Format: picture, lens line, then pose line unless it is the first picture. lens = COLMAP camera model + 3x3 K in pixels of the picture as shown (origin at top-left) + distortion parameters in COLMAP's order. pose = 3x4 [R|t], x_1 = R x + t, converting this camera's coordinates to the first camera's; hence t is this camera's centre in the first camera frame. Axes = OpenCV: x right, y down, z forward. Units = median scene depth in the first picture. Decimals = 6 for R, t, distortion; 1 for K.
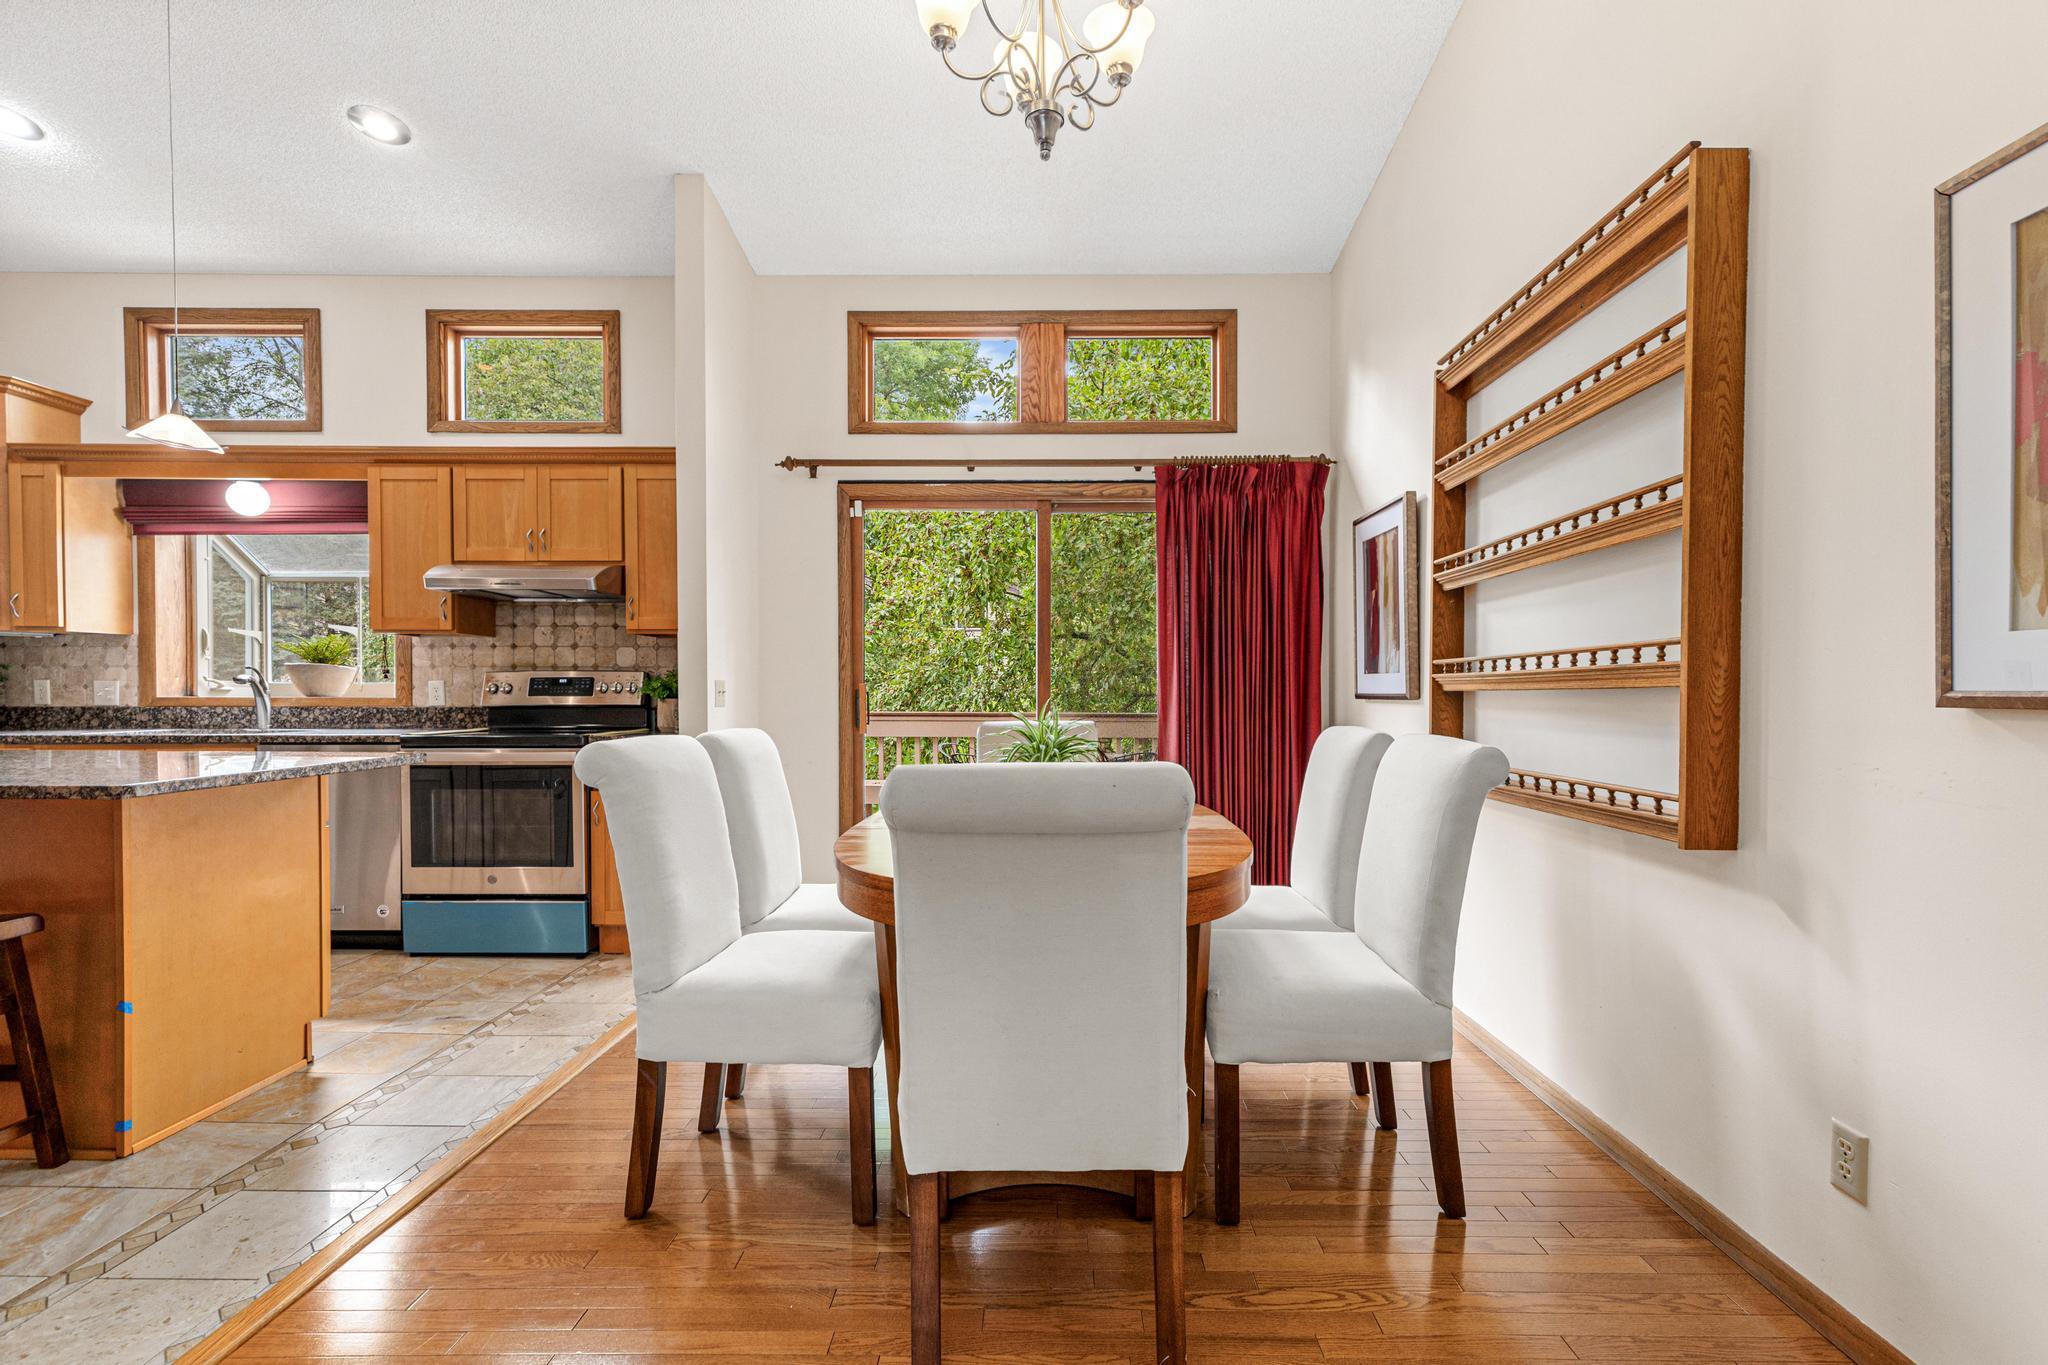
lens RADIAL K [[950.6, 0, 1051.8], [0, 950.6, 708.6], [0, 0, 1]] dist [0.013379, 0.000452]
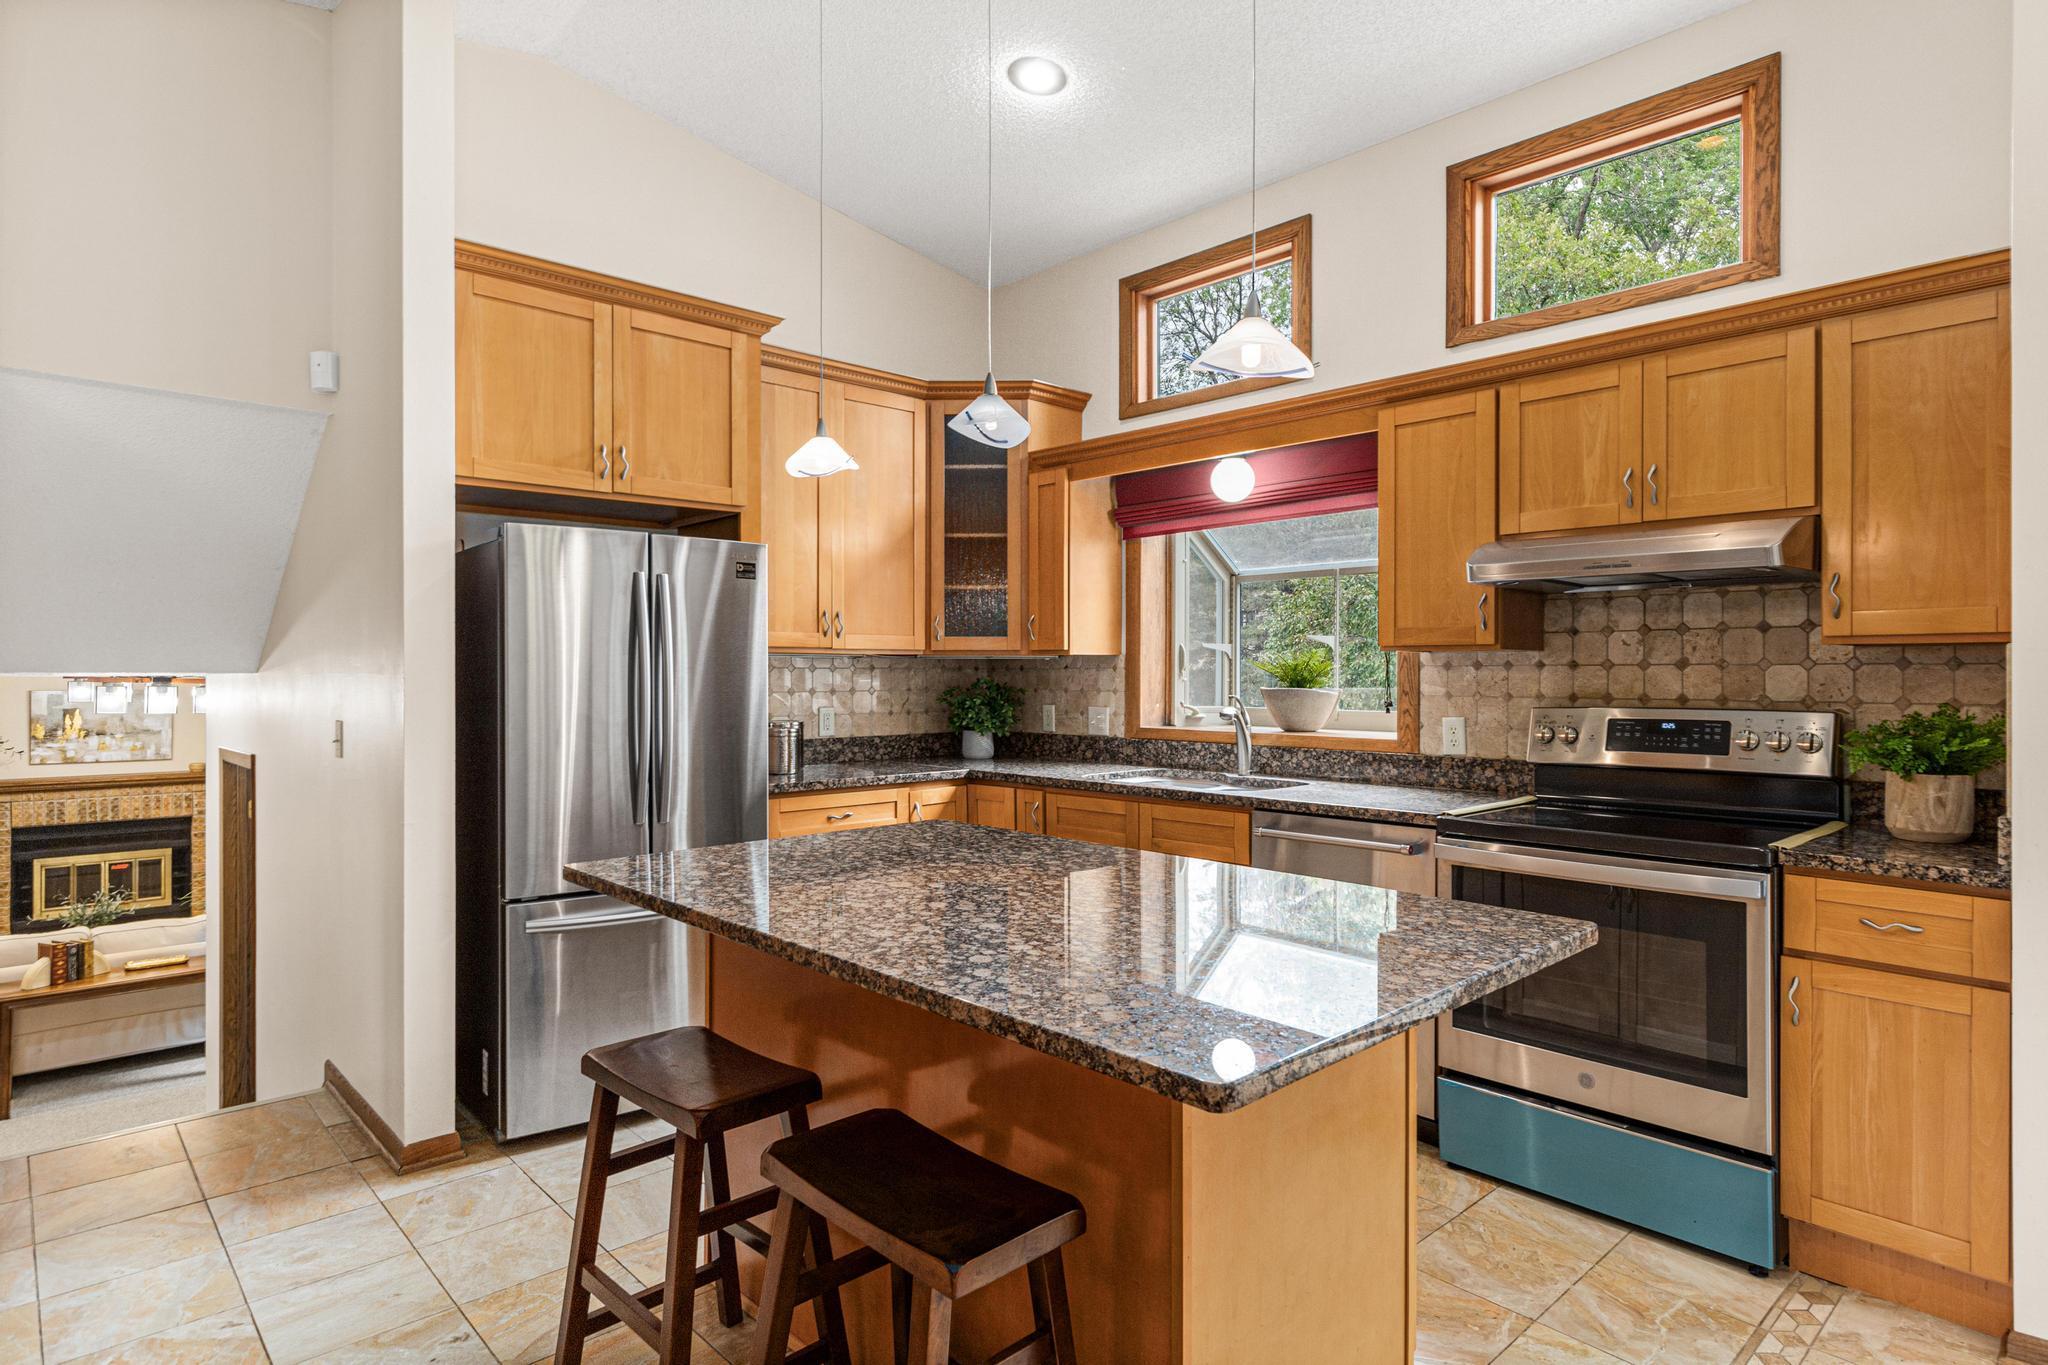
lens RADIAL K [[1116.2, 0, 1030.3], [0, 1116.2, 682.7], [0, 0, 1]] dist [-0.005681, -0.001518]
pose [[0.689643, 0.005468, -0.724129, -0.286483], [-0.010515, 0.999942, -0.002464, -0.048673], [0.724074, 0.009314, 0.689660, 0.251315]]
